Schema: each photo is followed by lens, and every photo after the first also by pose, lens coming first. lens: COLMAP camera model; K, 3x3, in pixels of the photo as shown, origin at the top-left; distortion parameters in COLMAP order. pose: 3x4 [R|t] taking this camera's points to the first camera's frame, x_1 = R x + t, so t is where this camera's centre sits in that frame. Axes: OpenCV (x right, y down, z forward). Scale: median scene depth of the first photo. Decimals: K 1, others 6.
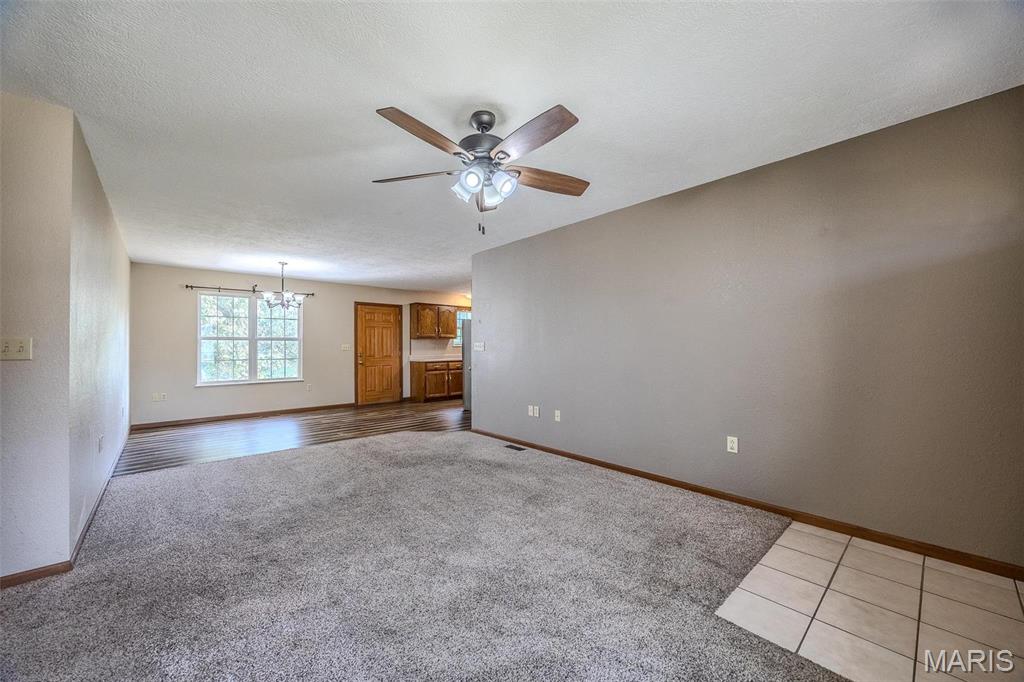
lens RADIAL K [[390.3, 0, 519.1], [0, 390.3, 341.4], [0, 0, 1]] dist [-0.005702, 0.001513]
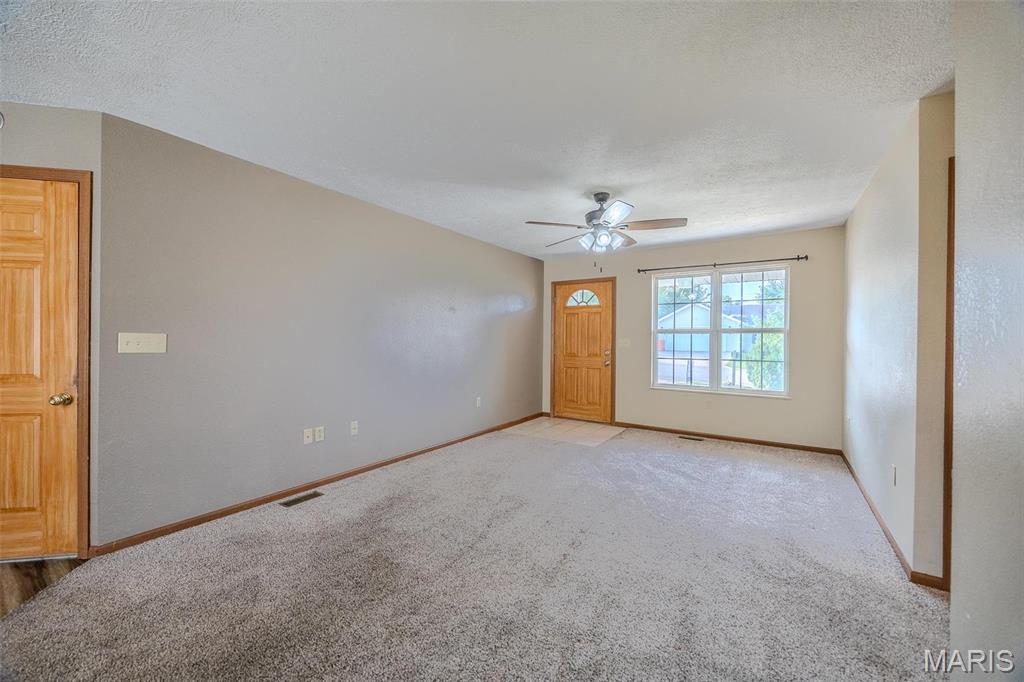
lens RADIAL K [[390.3, 0, 512.6], [0, 390.3, 340.0], [0, 0, 1]] dist [-0.005702, 0.001513]
pose [[-0.226442, 0.004466, 0.974014, -0.543670], [-0.018399, 0.999791, -0.008861, 0.005519], [-0.973851, -0.019927, -0.226313, 0.609038]]
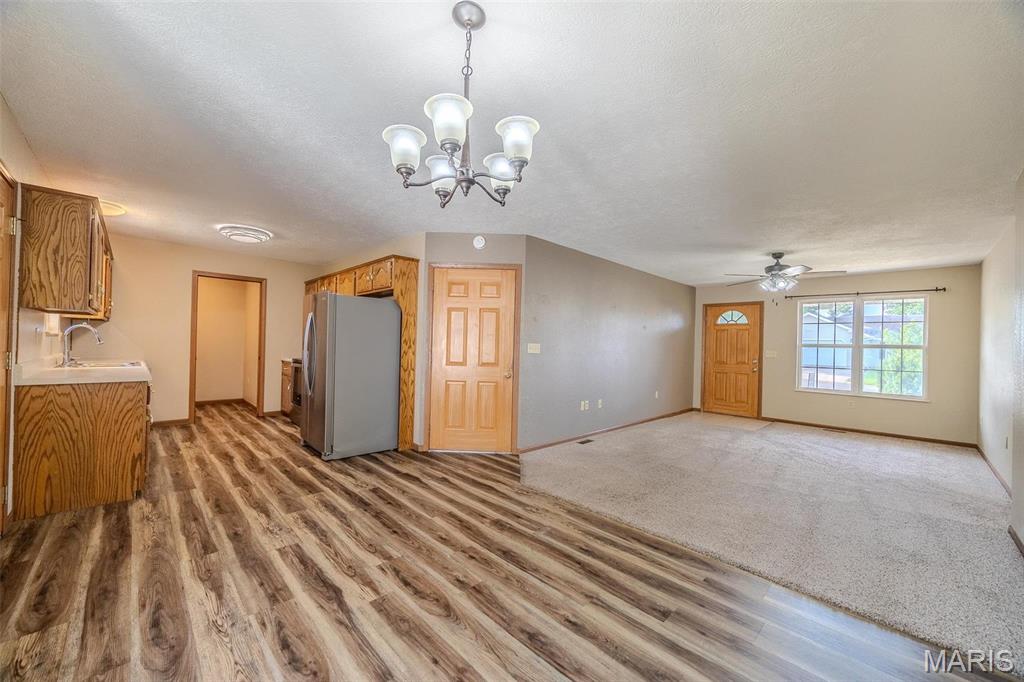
lens RADIAL K [[390.3, 0, 512.9], [0, 390.3, 342.3], [0, 0, 1]] dist [-0.005702, 0.001513]
pose [[-0.026871, 0.015586, 0.999517, -0.835196], [-0.039857, 0.999067, -0.016650, 0.013934], [-0.998844, -0.040285, -0.026225, 0.935373]]
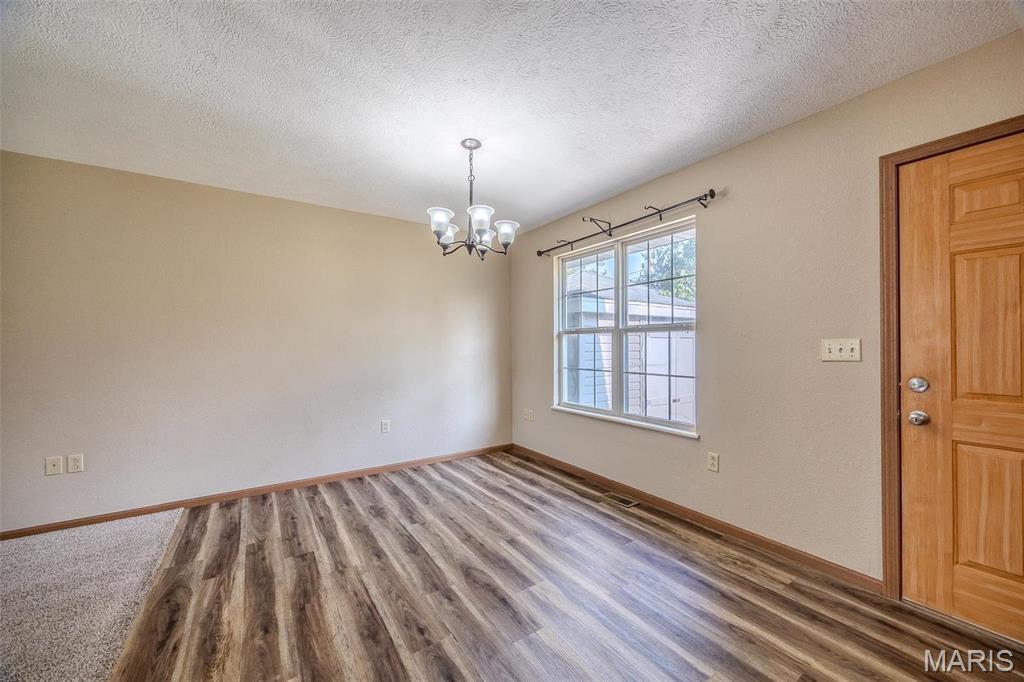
lens RADIAL K [[390.3, 0, 517.0], [0, 390.3, 342.9], [0, 0, 1]] dist [-0.005702, 0.001513]
pose [[-0.151824, 0.002140, -0.988405, -0.200436], [0.017953, 0.999839, -0.000593, 0.009736], [0.988245, -0.017835, -0.151838, 1.068542]]
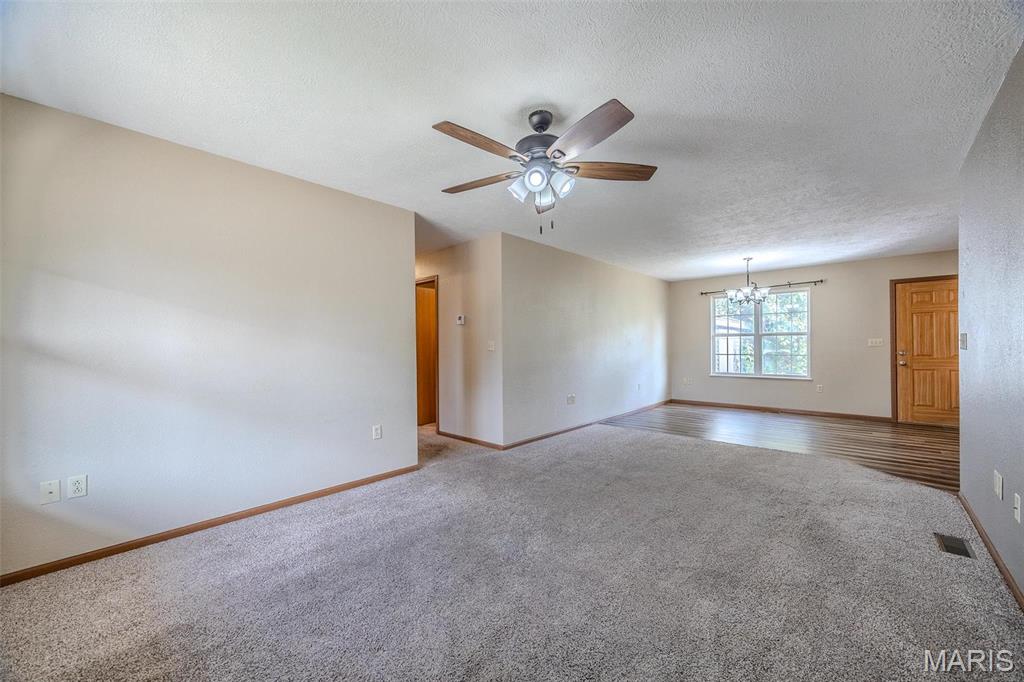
lens RADIAL K [[390.3, 0, 512.2], [0, 390.3, 346.5], [0, 0, 1]] dist [-0.005702, 0.001513]
pose [[0.080382, 0.005144, -0.996751, 0.325920], [0.020105, 0.999775, 0.006781, 0.004759], [0.996561, -0.020585, 0.080260, 0.305918]]
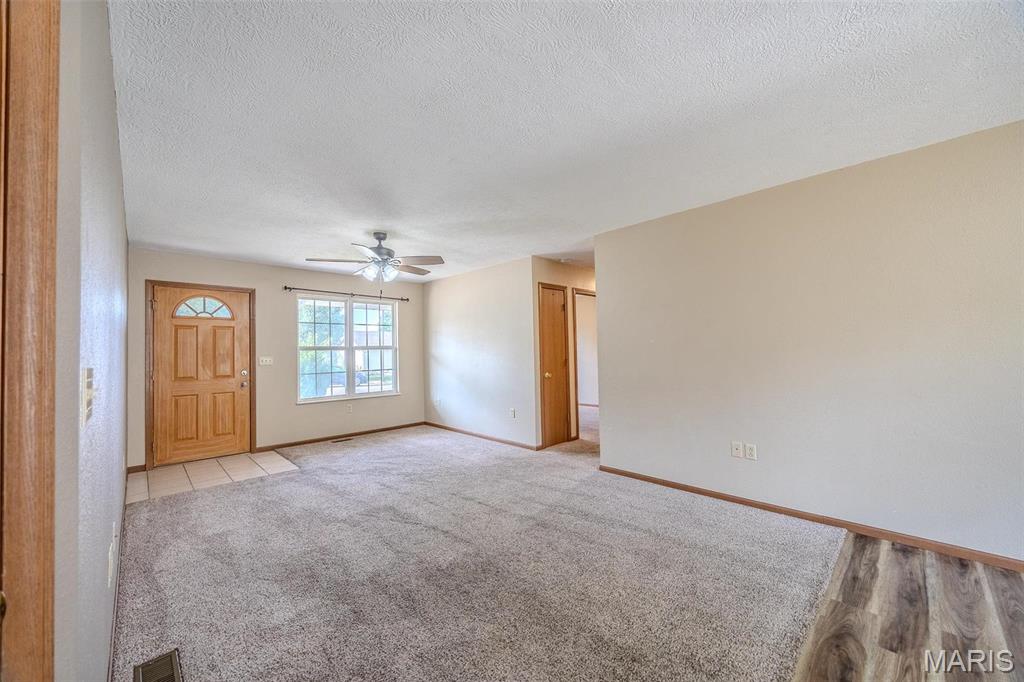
lens RADIAL K [[390.3, 0, 510.7], [0, 390.3, 339.5], [0, 0, 1]] dist [-0.005702, 0.001513]
pose [[-0.999501, 0.025888, -0.018120, -0.237329], [0.026633, 0.998757, -0.042128, 0.002932], [0.017007, -0.042590, -0.998948, 1.017720]]
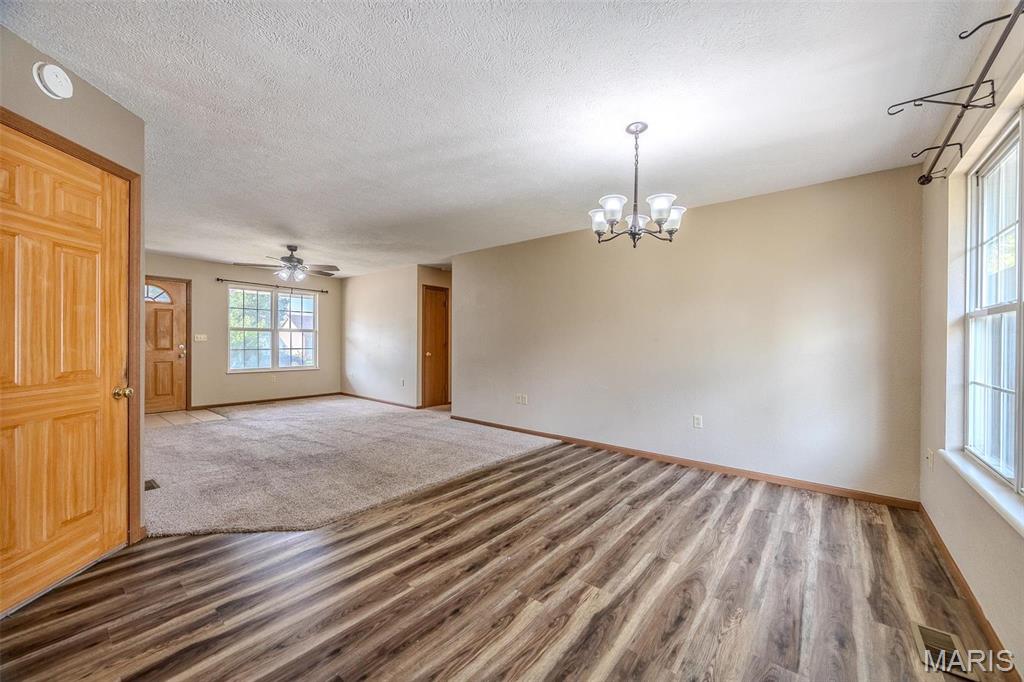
lens RADIAL K [[390.3, 0, 513.2], [0, 390.3, 341.2], [0, 0, 1]] dist [-0.005702, 0.001513]
pose [[-0.990216, -0.000913, -0.139541, -0.415938], [0.000554, 0.999945, -0.010471, 0.020221], [0.139543, -0.010446, -0.990161, 1.329654]]
